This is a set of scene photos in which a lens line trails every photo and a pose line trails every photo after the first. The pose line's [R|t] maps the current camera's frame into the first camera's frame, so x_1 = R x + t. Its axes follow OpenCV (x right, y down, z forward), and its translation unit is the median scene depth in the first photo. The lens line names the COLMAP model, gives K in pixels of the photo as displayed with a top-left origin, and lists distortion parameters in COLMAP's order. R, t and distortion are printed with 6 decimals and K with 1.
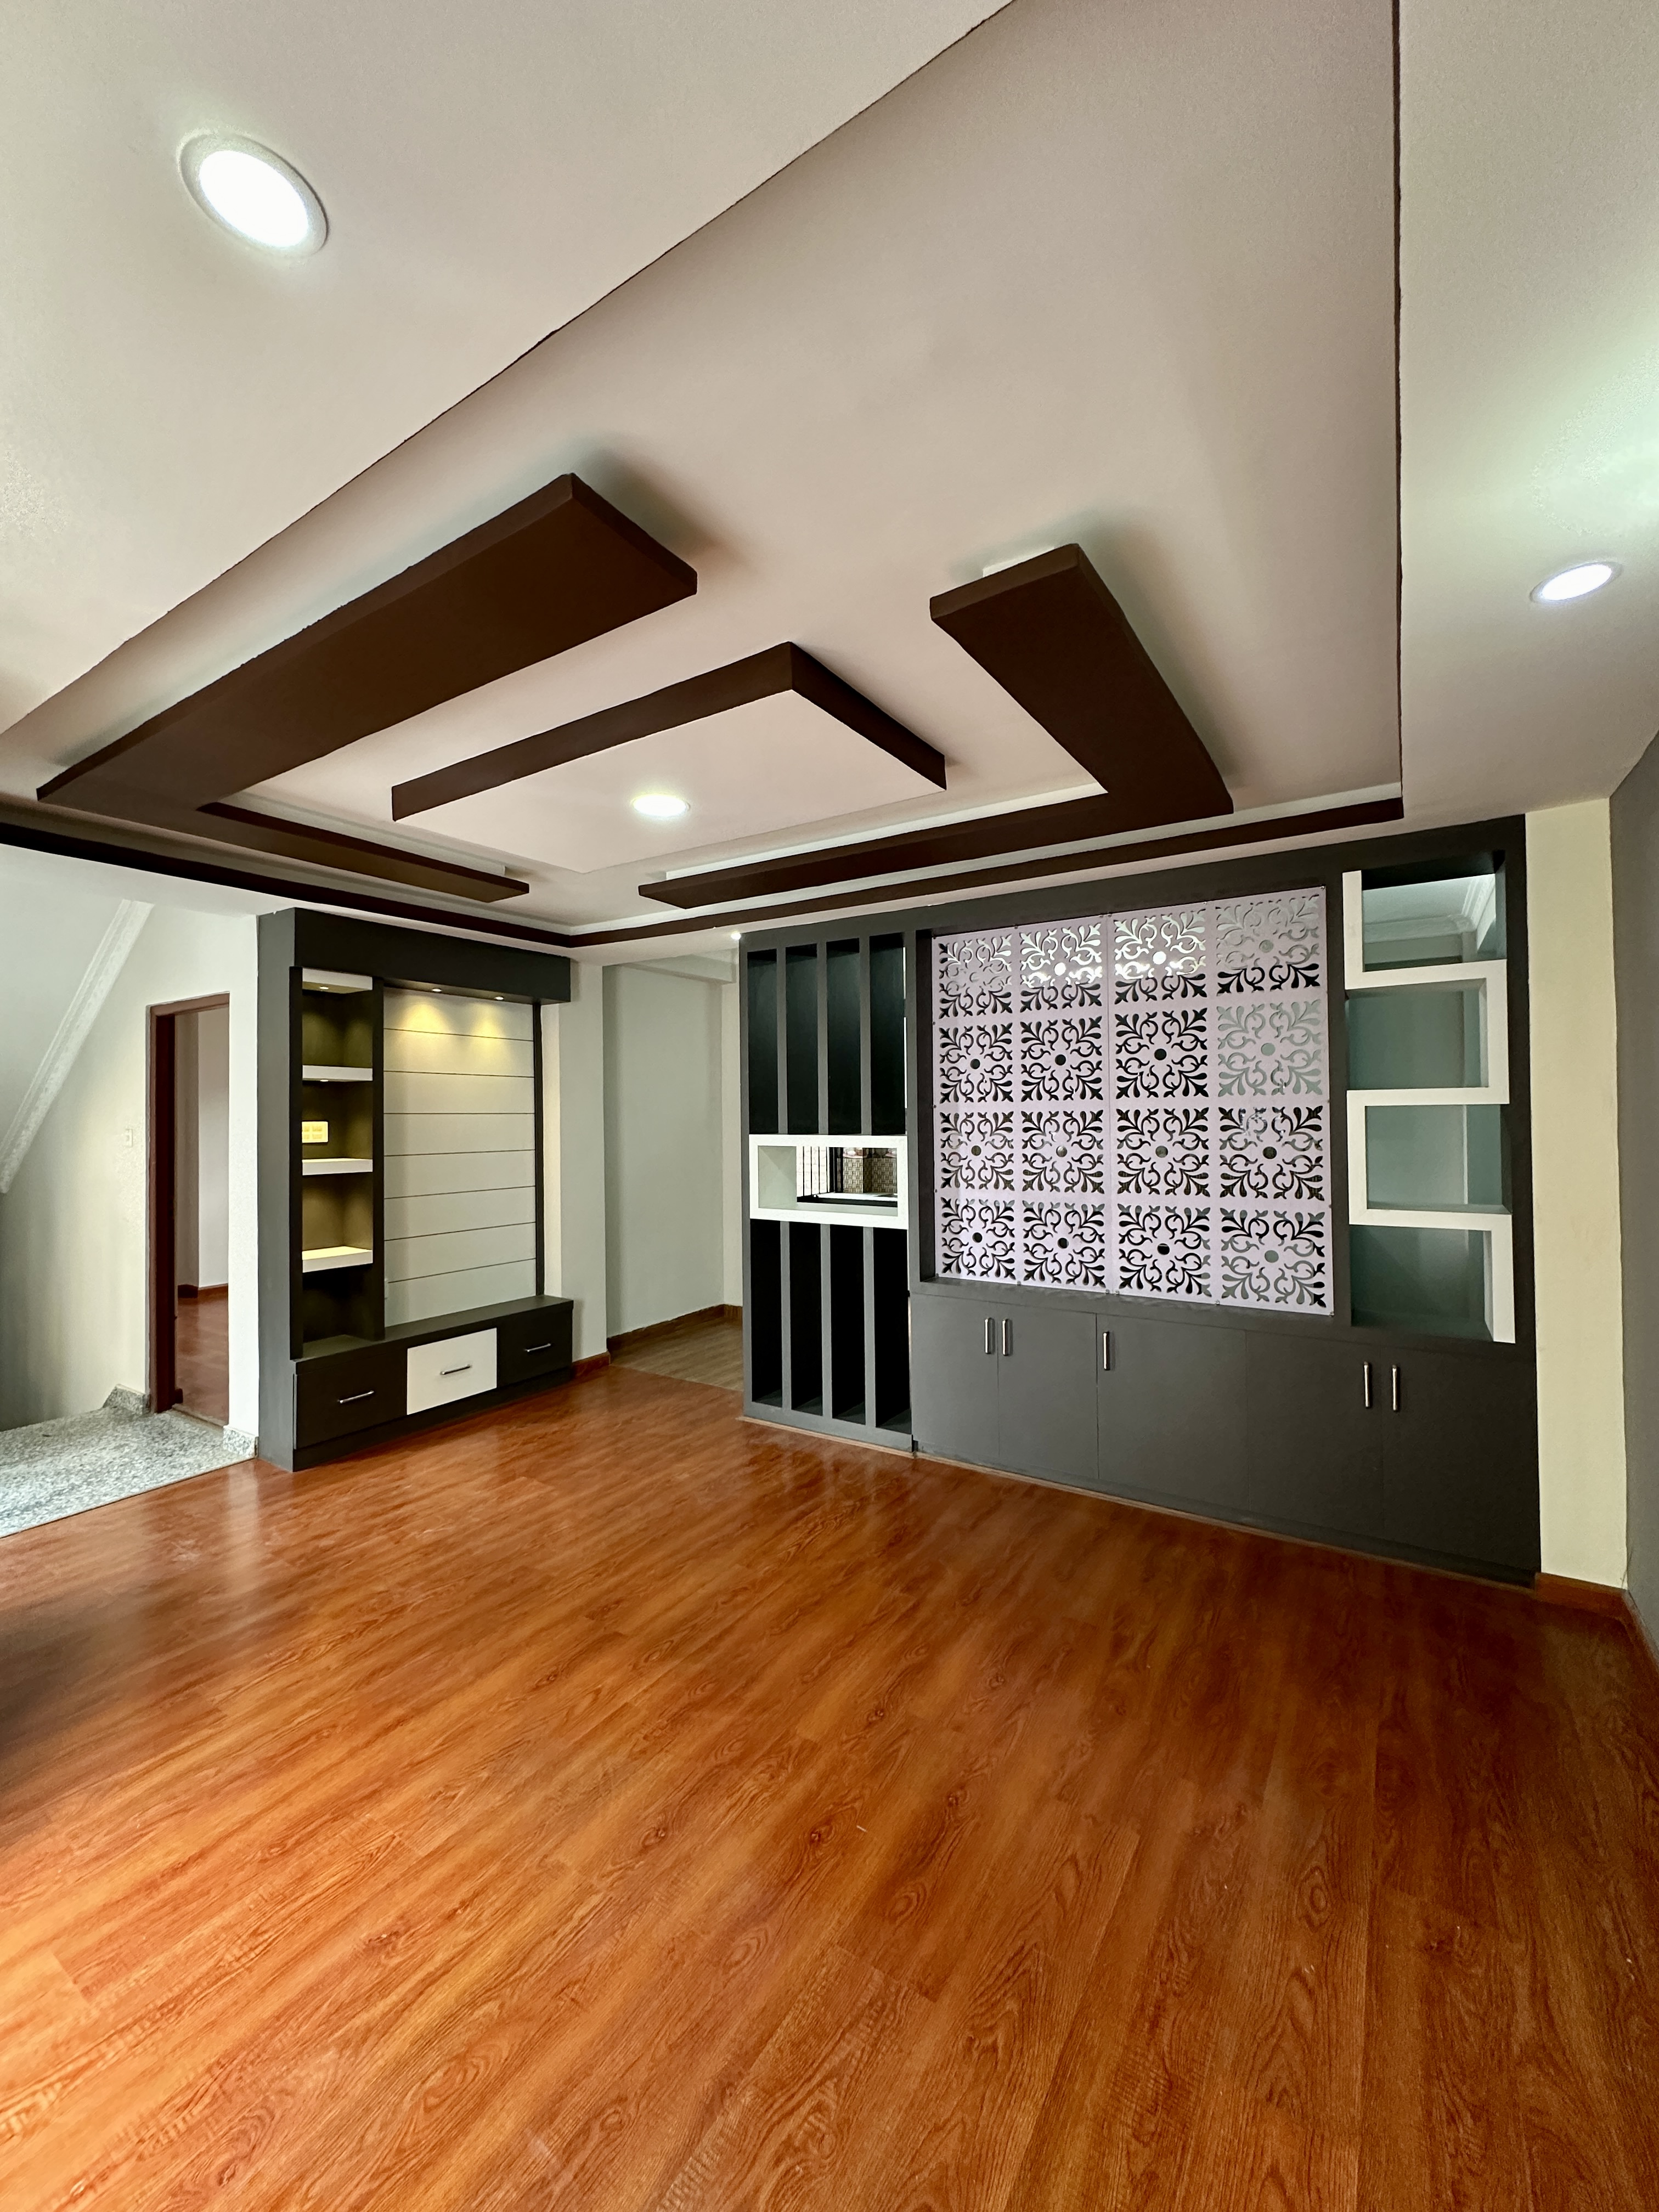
lens RADIAL K [[883.5, 0, 834.5], [0, 883.5, 1107.7], [0, 0, 1]] dist [0.000944, 0.000071]
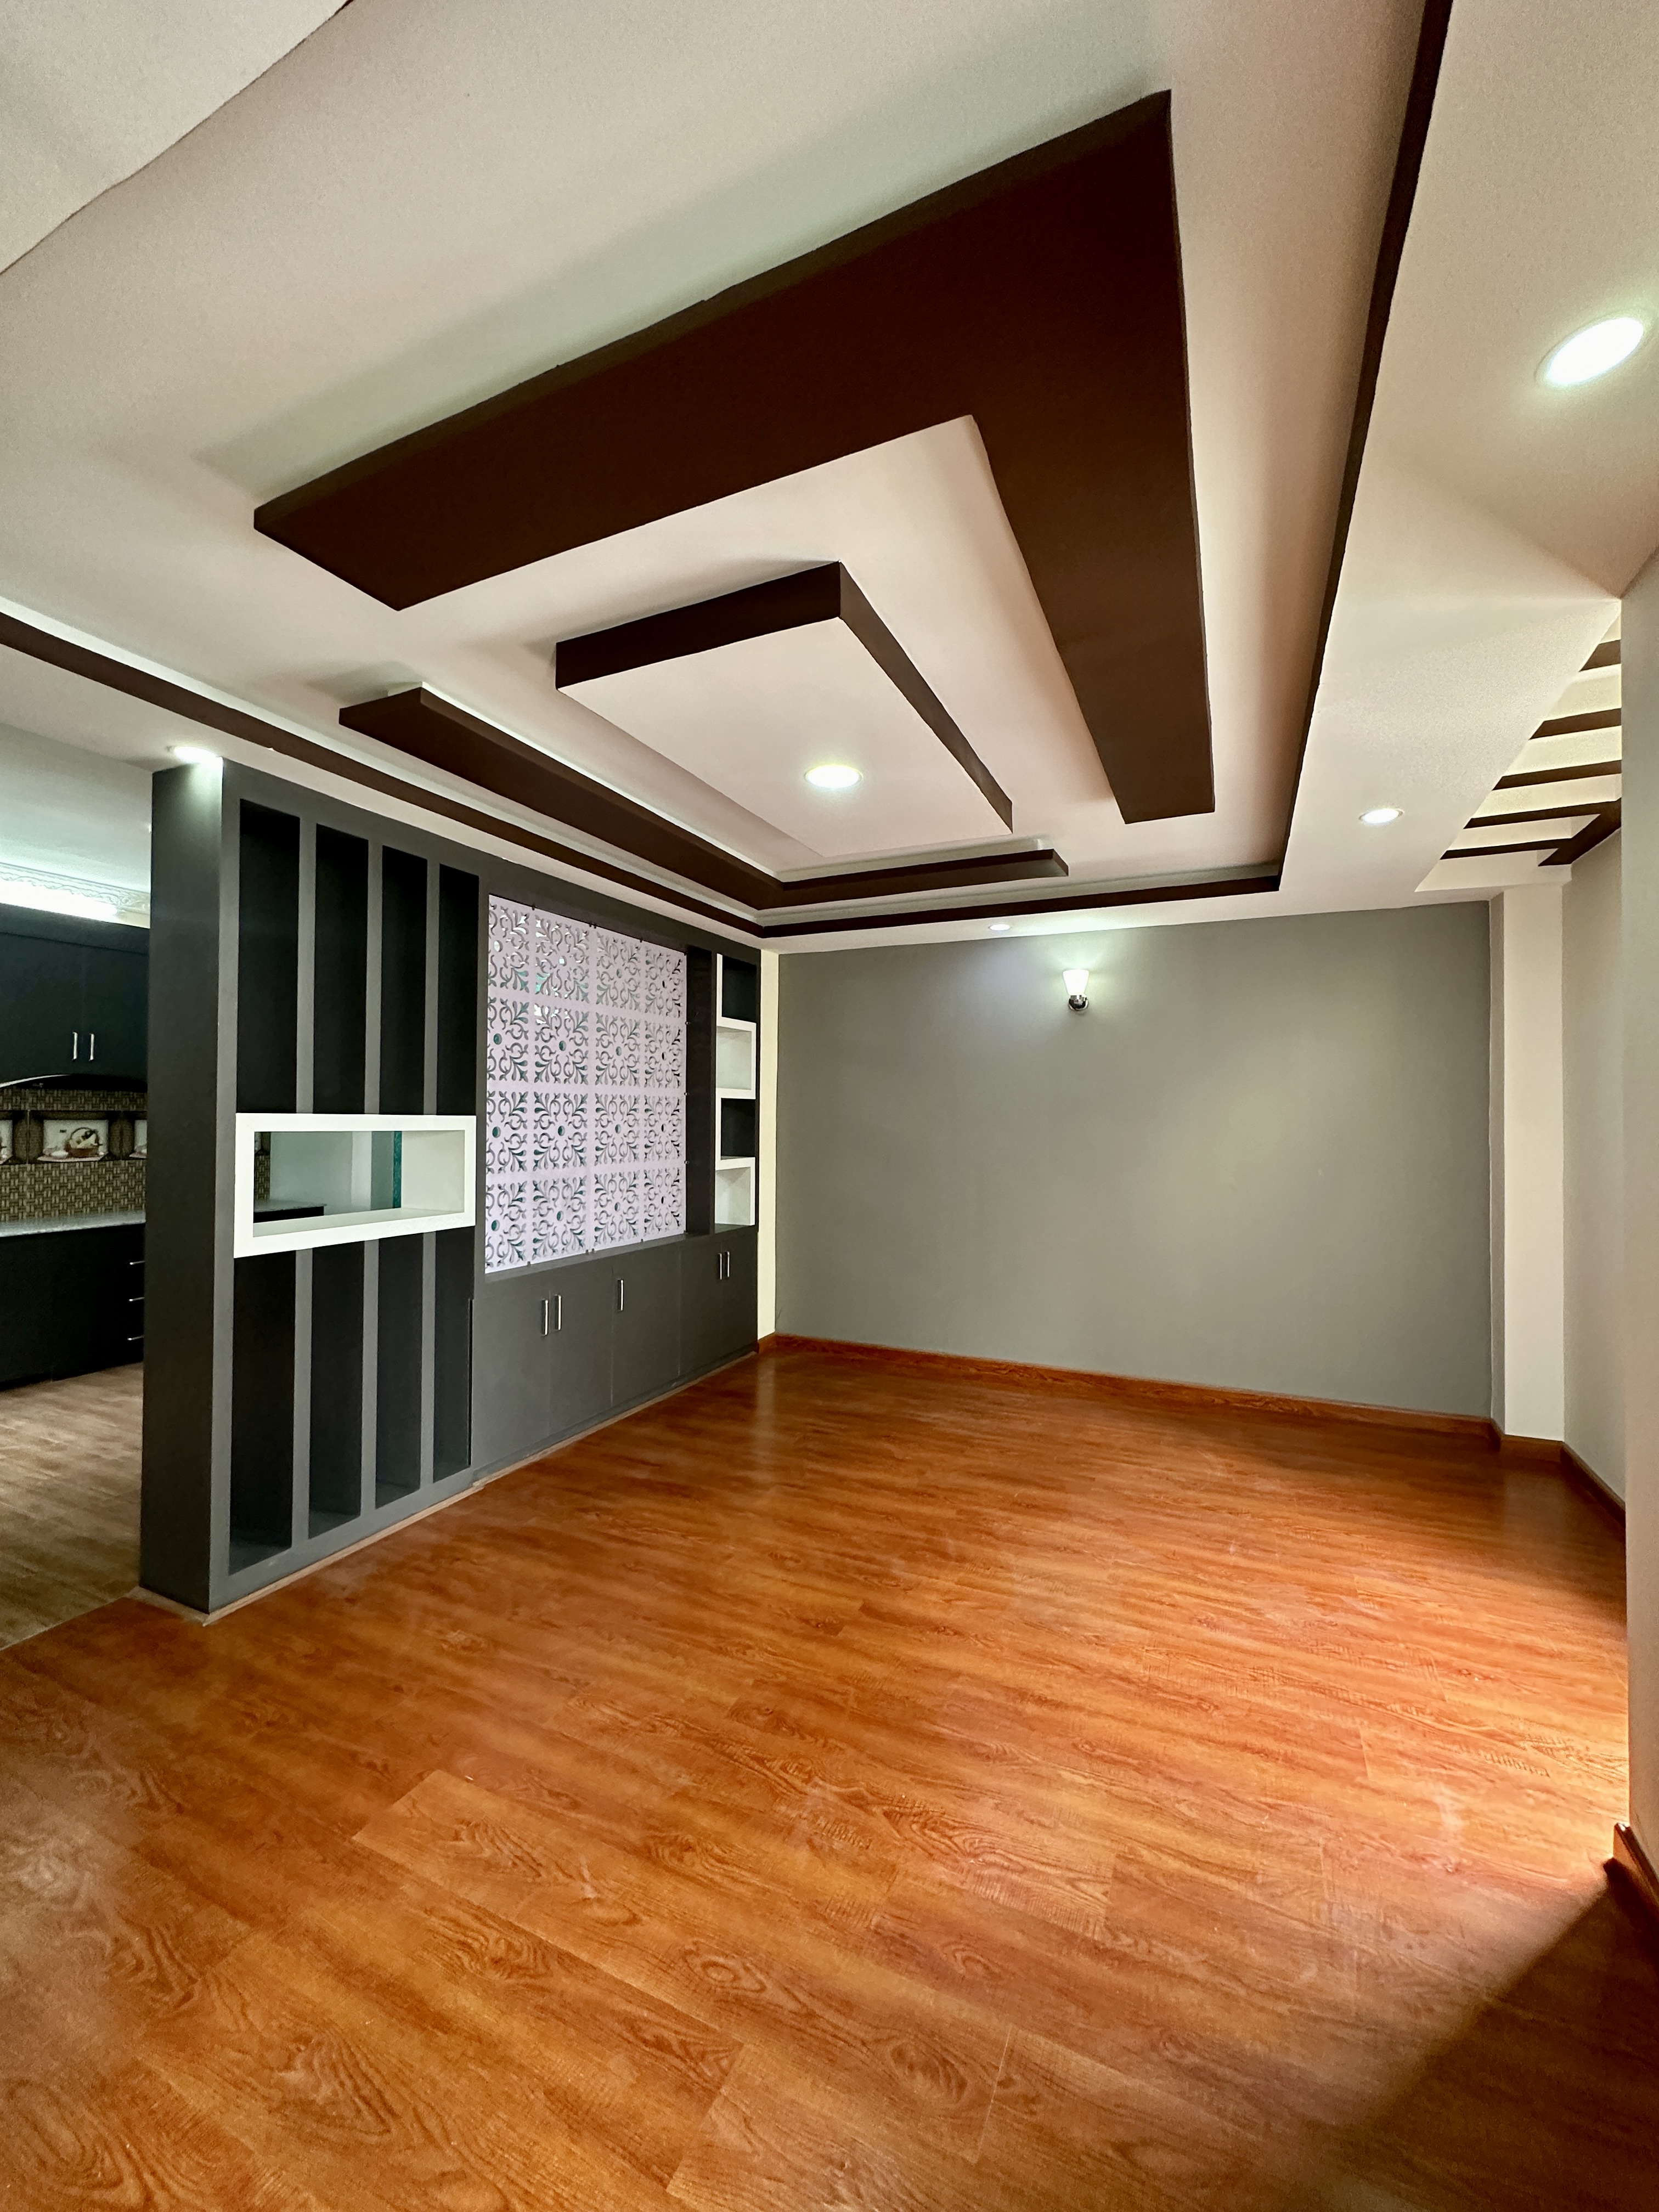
lens RADIAL K [[883.5, 0, 834.5], [0, 883.5, 1107.7], [0, 0, 1]] dist [0.000944, 0.000071]
pose [[-0.141642, 0.018448, 0.989746, -1.323500], [-0.015083, 0.999670, -0.020792, 0.060301], [-0.989803, -0.017873, -0.141317, 1.269652]]
